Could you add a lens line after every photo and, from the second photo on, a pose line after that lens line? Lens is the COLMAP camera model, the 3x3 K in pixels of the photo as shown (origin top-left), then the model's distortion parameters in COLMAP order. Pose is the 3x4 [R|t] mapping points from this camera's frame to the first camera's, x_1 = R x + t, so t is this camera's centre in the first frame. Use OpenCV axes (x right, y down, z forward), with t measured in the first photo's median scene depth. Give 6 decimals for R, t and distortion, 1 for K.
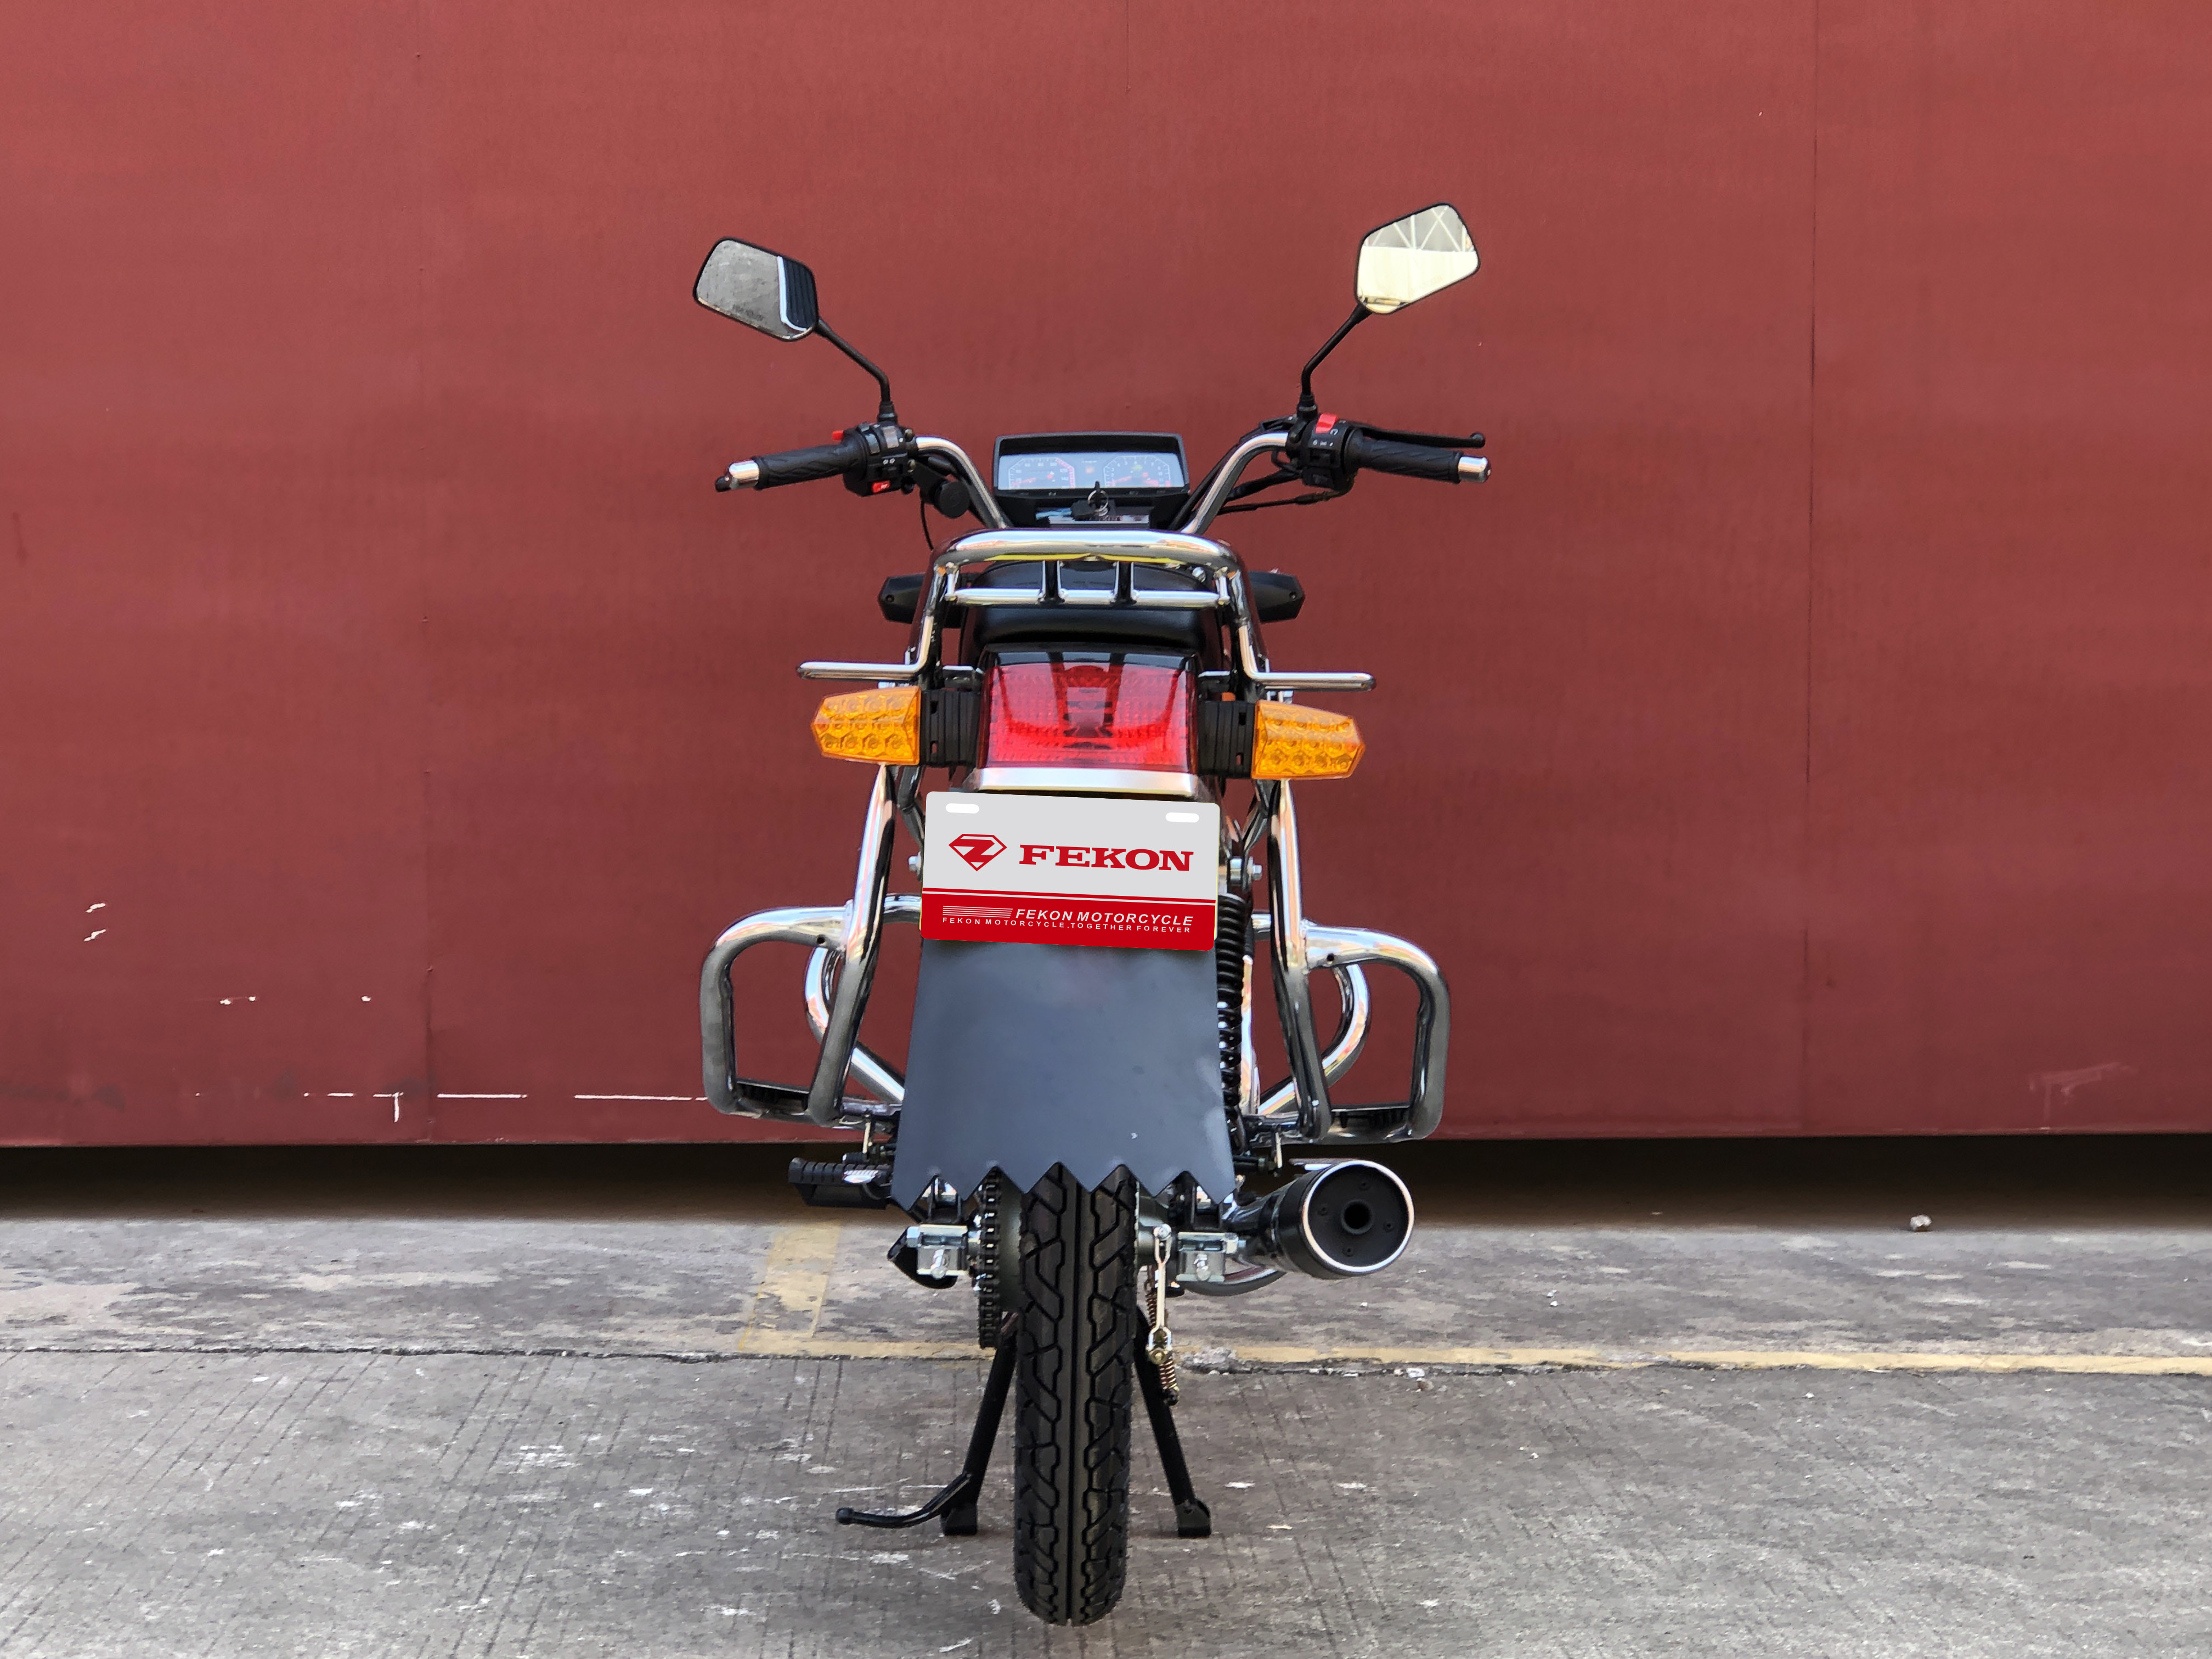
lens RADIAL K [[4241.7, 0, 1085.4], [0, 4241.7, 850.1], [0, 0, 1]] dist [0.117914, 0.000000]
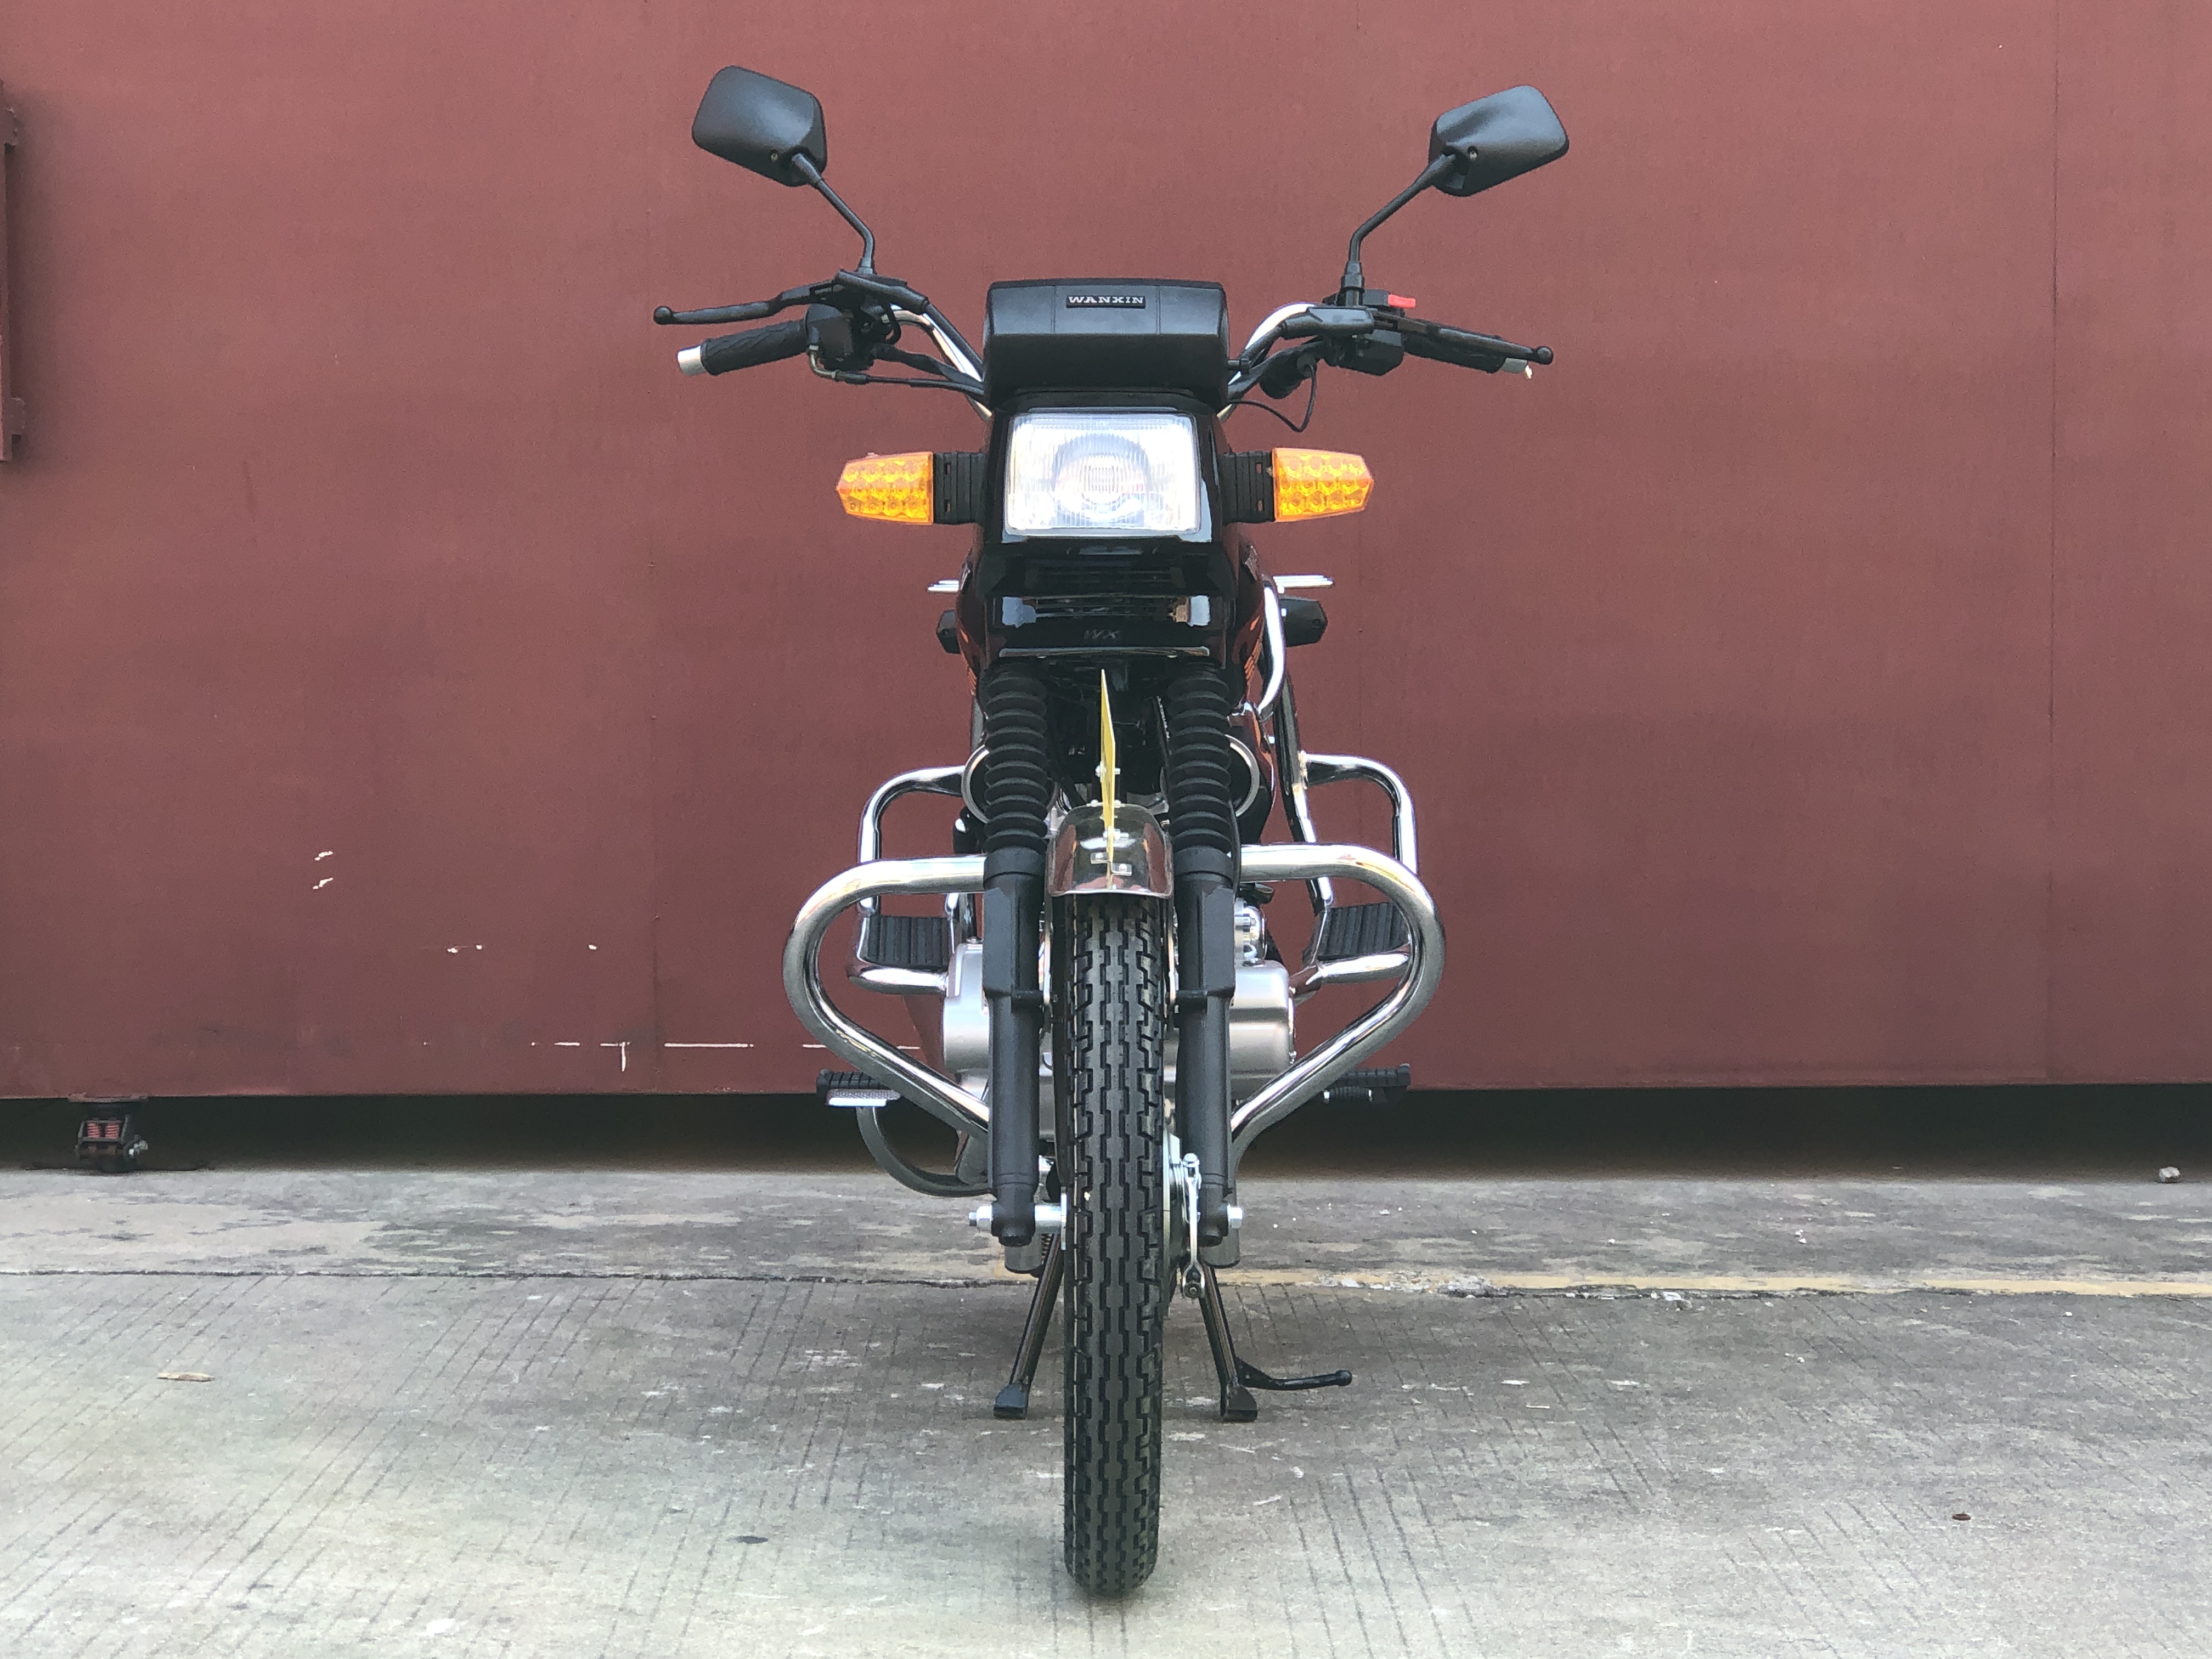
lens RADIAL K [[4727.6, 0, 1095.0], [0, 4727.6, 833.0], [0, 0, 1]] dist [0.092614, 0.000000]
pose [[0.999777, -0.003987, -0.020724, -0.034096], [0.003735, 0.999919, -0.012173, 0.026080], [0.020771, 0.012093, 0.999711, -0.118819]]
